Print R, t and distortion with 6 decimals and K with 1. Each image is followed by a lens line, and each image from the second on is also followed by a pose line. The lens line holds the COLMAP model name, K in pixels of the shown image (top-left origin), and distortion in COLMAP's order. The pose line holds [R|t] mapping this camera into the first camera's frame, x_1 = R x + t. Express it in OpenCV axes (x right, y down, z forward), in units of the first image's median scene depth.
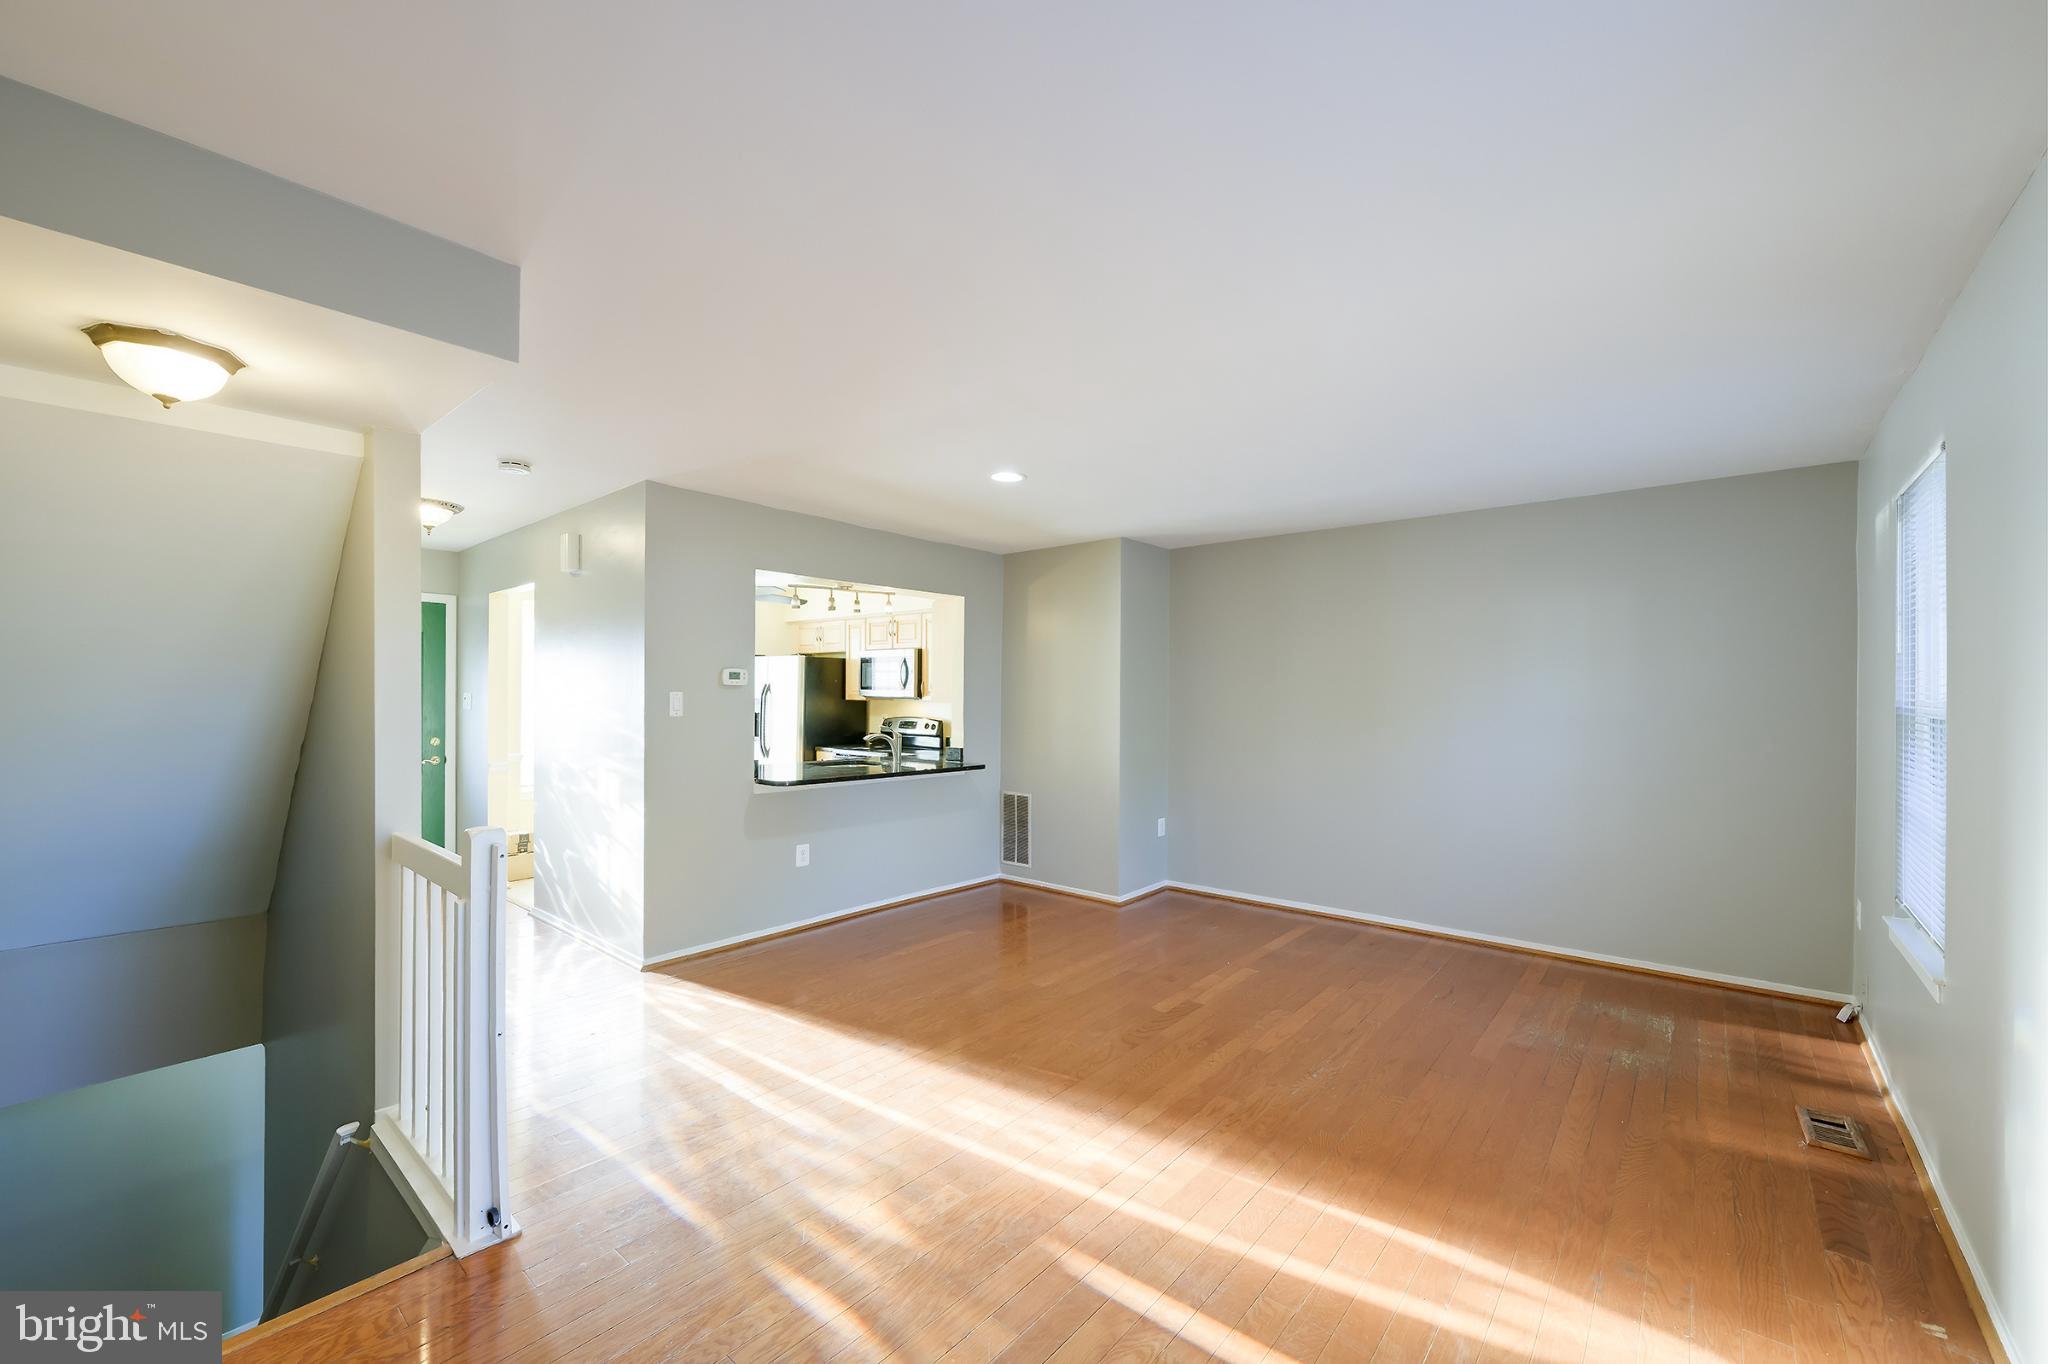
lens RADIAL K [[831.3, 0, 1026.3], [0, 831.3, 701.8], [0, 0, 1]] dist [0.001227, -0.000004]
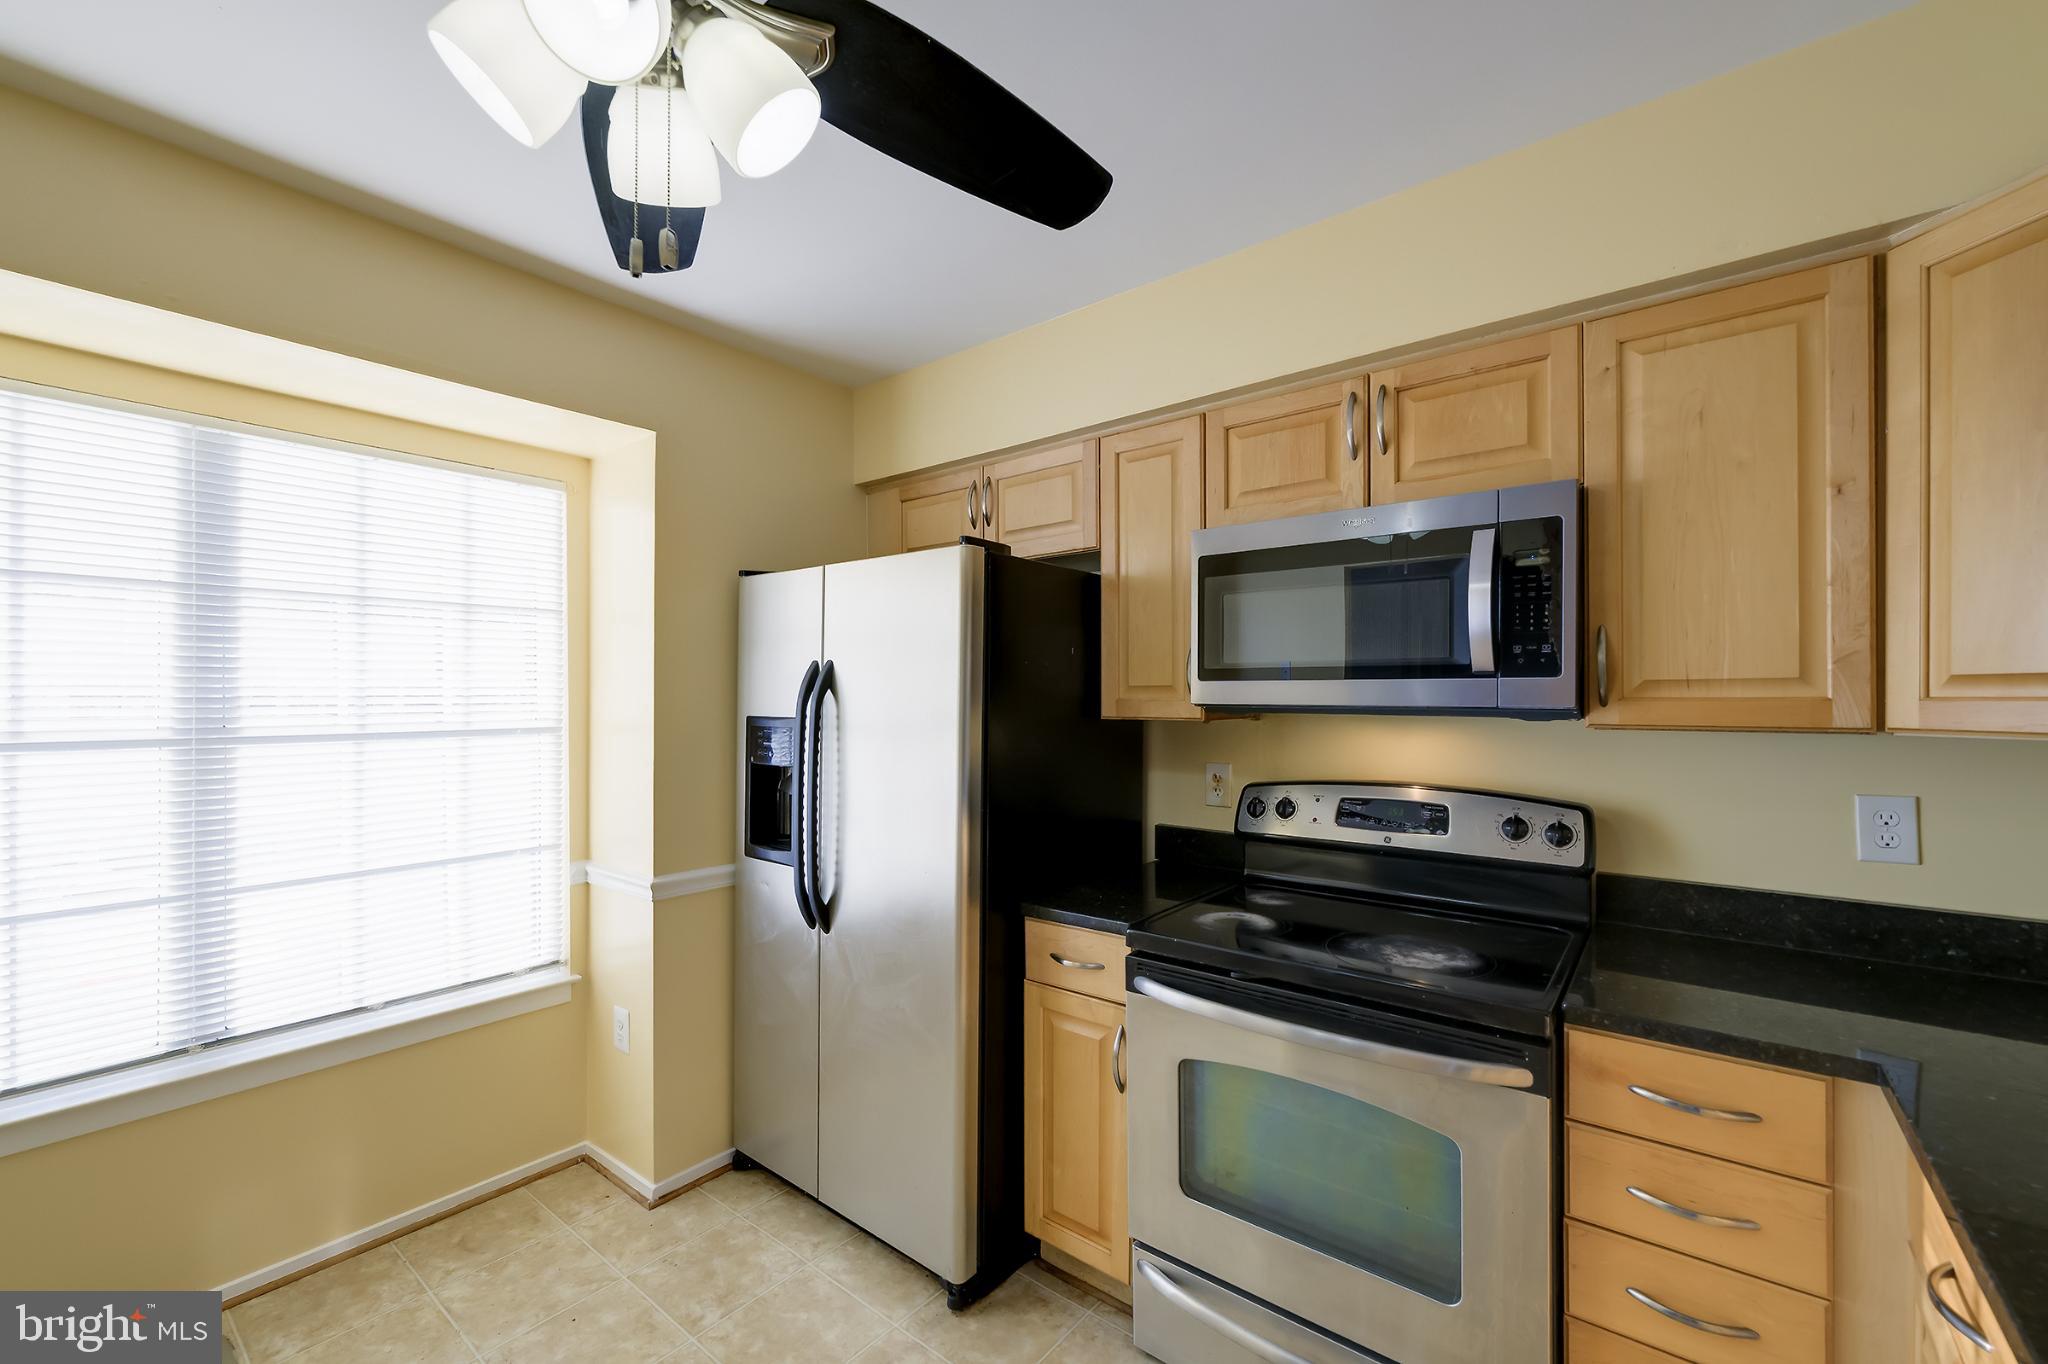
lens RADIAL K [[823.9, 0, 1026.1], [0, 823.9, 697.4], [0, 0, 1]] dist [-0.000751, 0.000213]
pose [[0.998804, -0.009244, 0.048018, -0.406985], [0.009624, 0.999924, -0.007683, -0.012007], [-0.047944, 0.008136, 0.998817, 1.145041]]
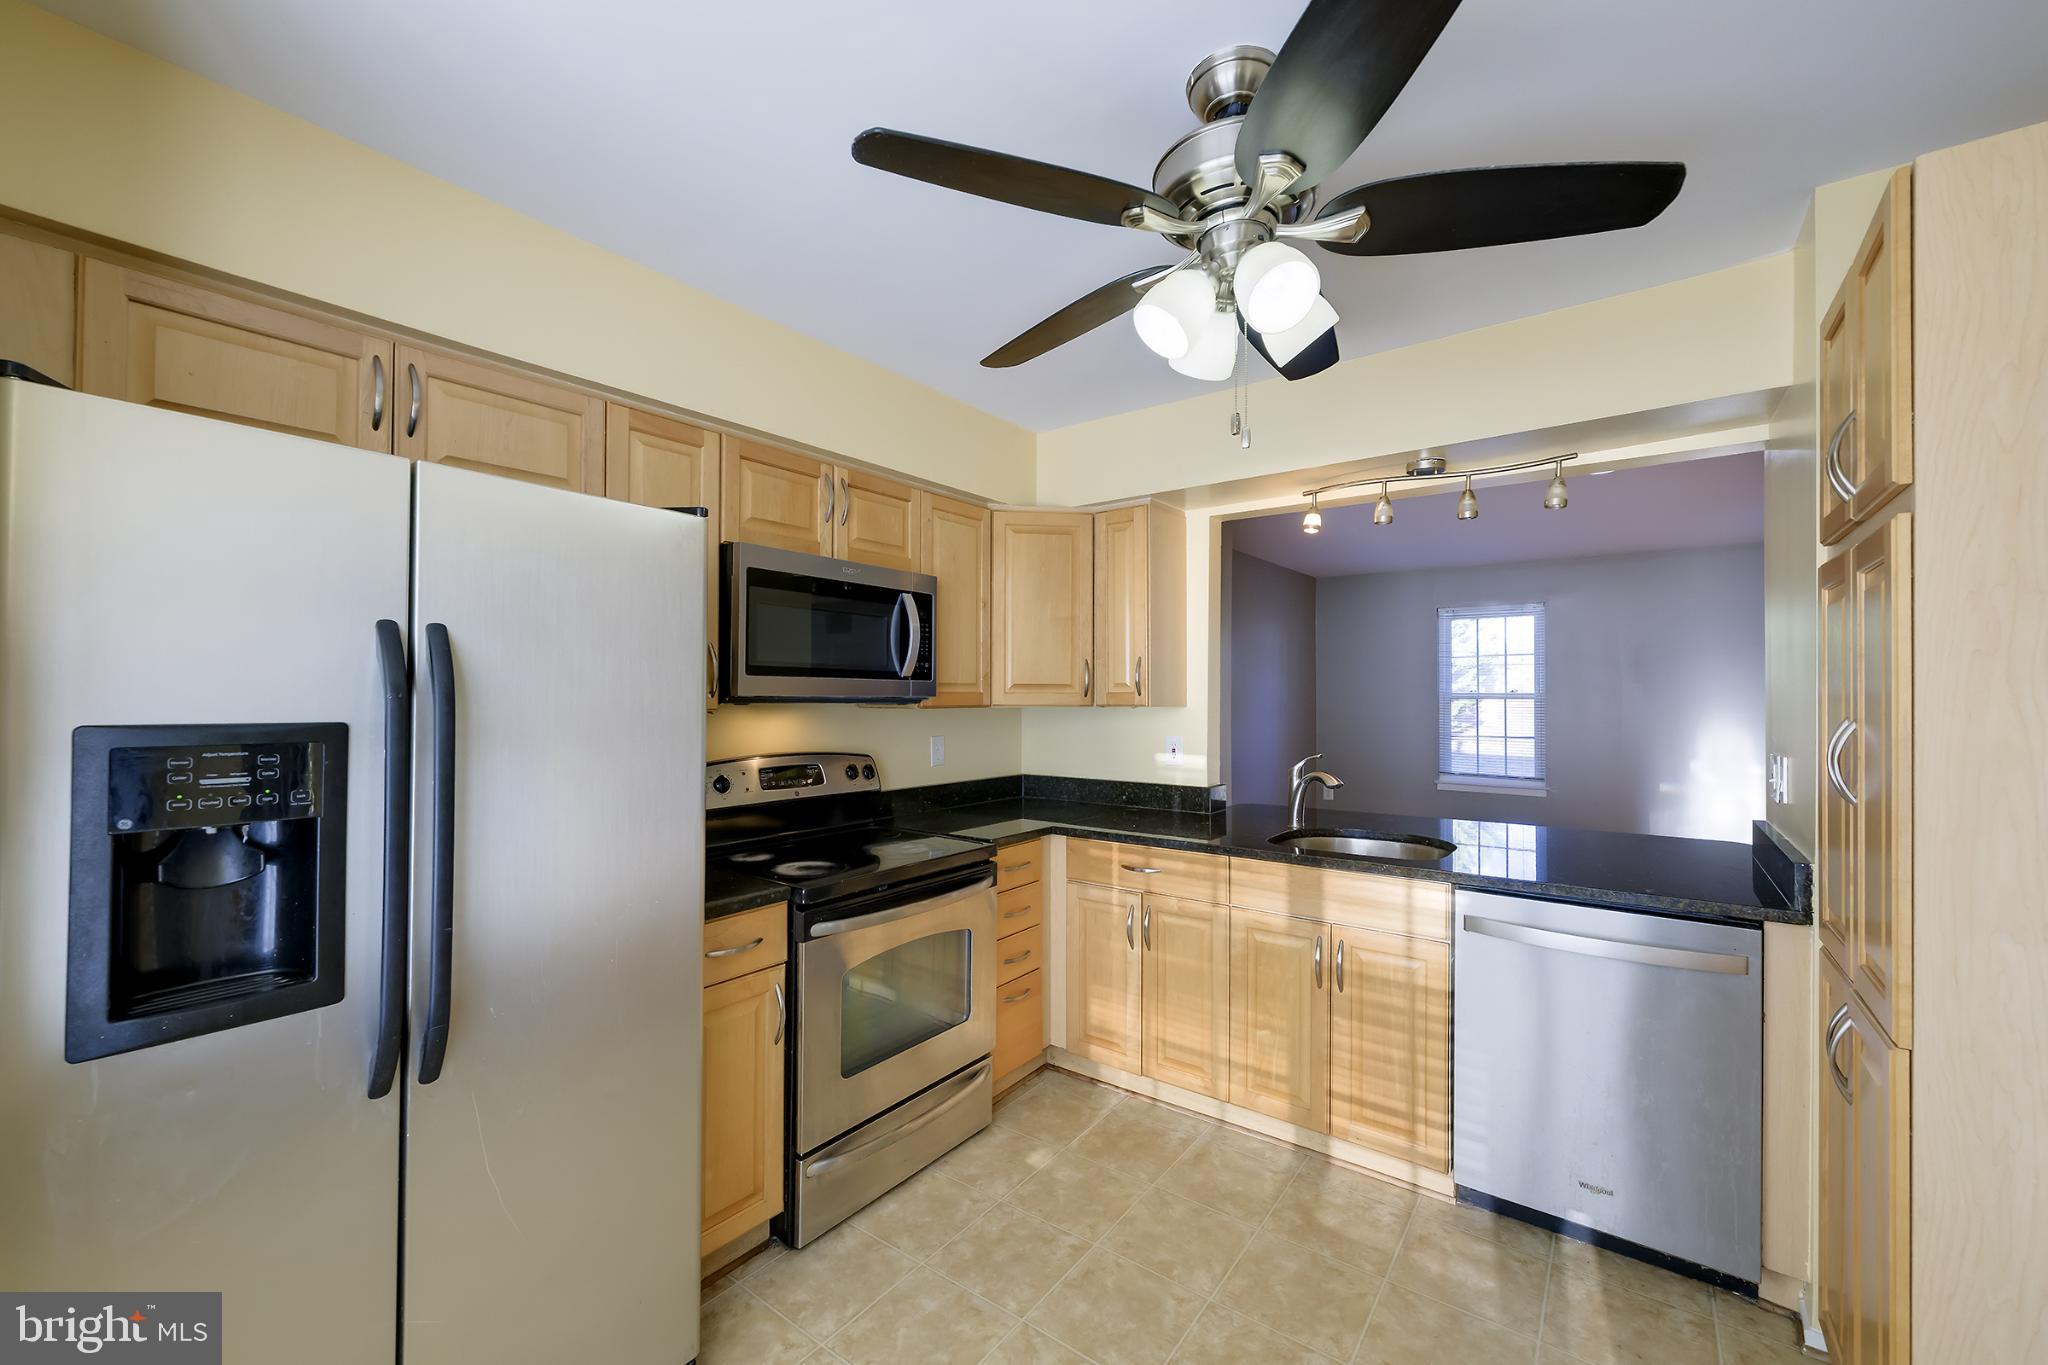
lens RADIAL K [[802.8, 0, 1018.2], [0, 802.8, 689.7], [0, 0, 1]] dist [-0.001404, -0.000007]
pose [[-0.060848, -0.002827, 0.998143, -0.745828], [0.004417, 0.999985, 0.003101, -0.014964], [-0.998137, 0.004597, -0.060835, 1.409290]]
